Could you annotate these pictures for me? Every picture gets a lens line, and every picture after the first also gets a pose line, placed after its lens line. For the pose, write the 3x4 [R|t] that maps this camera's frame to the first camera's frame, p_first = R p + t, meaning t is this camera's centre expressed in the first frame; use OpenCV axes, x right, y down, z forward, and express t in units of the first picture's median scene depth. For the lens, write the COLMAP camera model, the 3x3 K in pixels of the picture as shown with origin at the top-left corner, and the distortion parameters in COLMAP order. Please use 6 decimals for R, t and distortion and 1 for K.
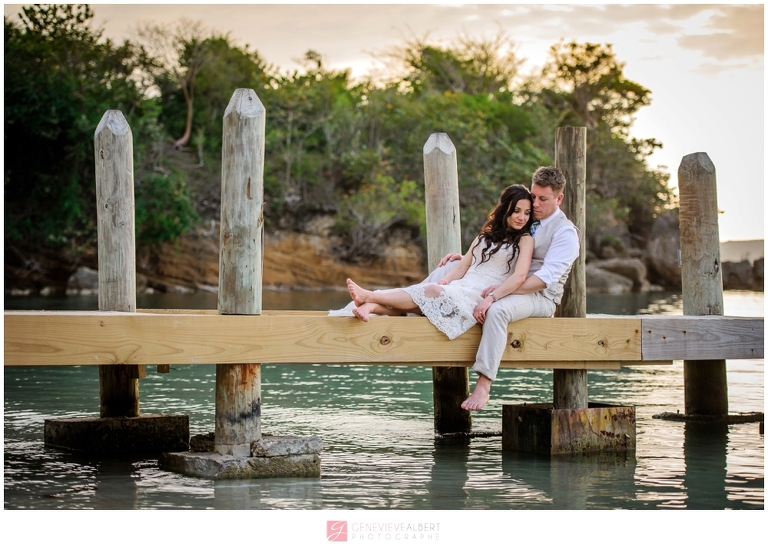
lens RADIAL K [[1808.0, 0, 383.4], [0, 1808.0, 280.0], [0, 0, 1]] dist [0.078040, 0.000000]
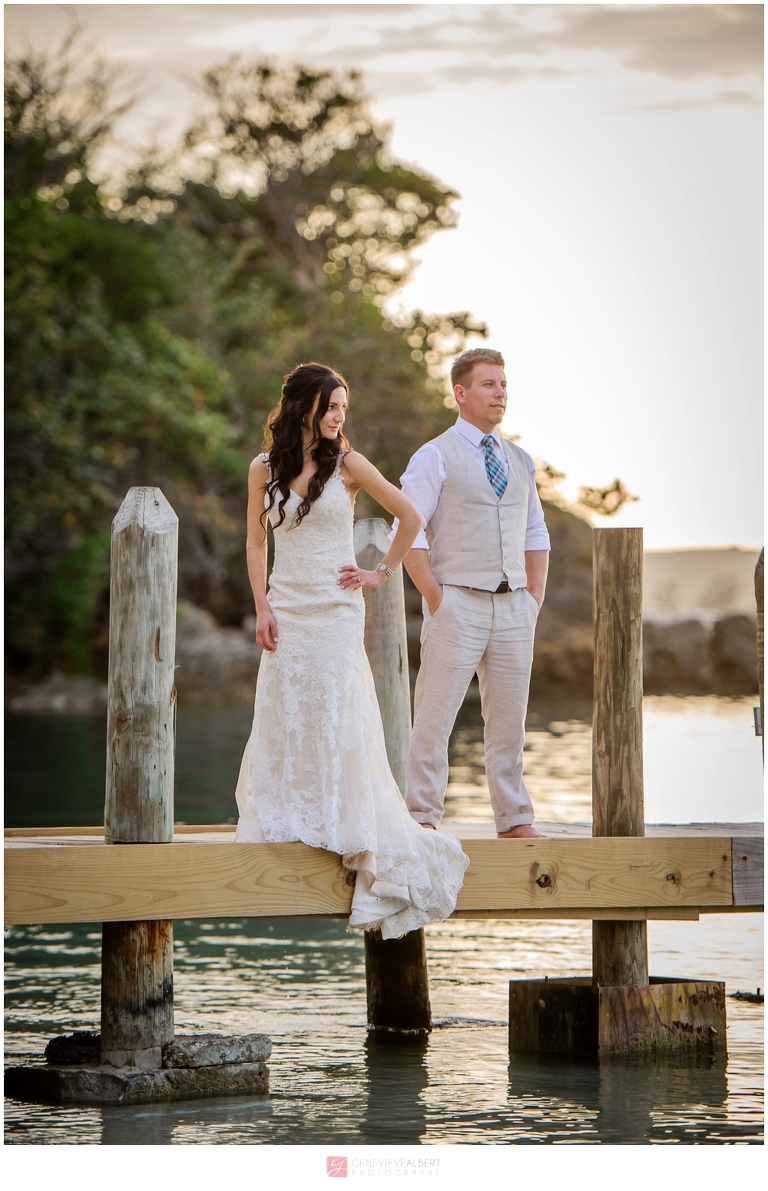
lens RADIAL K [[5267.9, 0, 390.7], [0, 5267.9, 595.9], [0, 0, 1]] dist [1.233859, 0.000000]
pose [[0.987980, -0.003033, 0.154554, -0.253281], [0.004026, 0.999973, -0.006113, -0.050546], [-0.154531, 0.006661, 0.987965, -0.772119]]
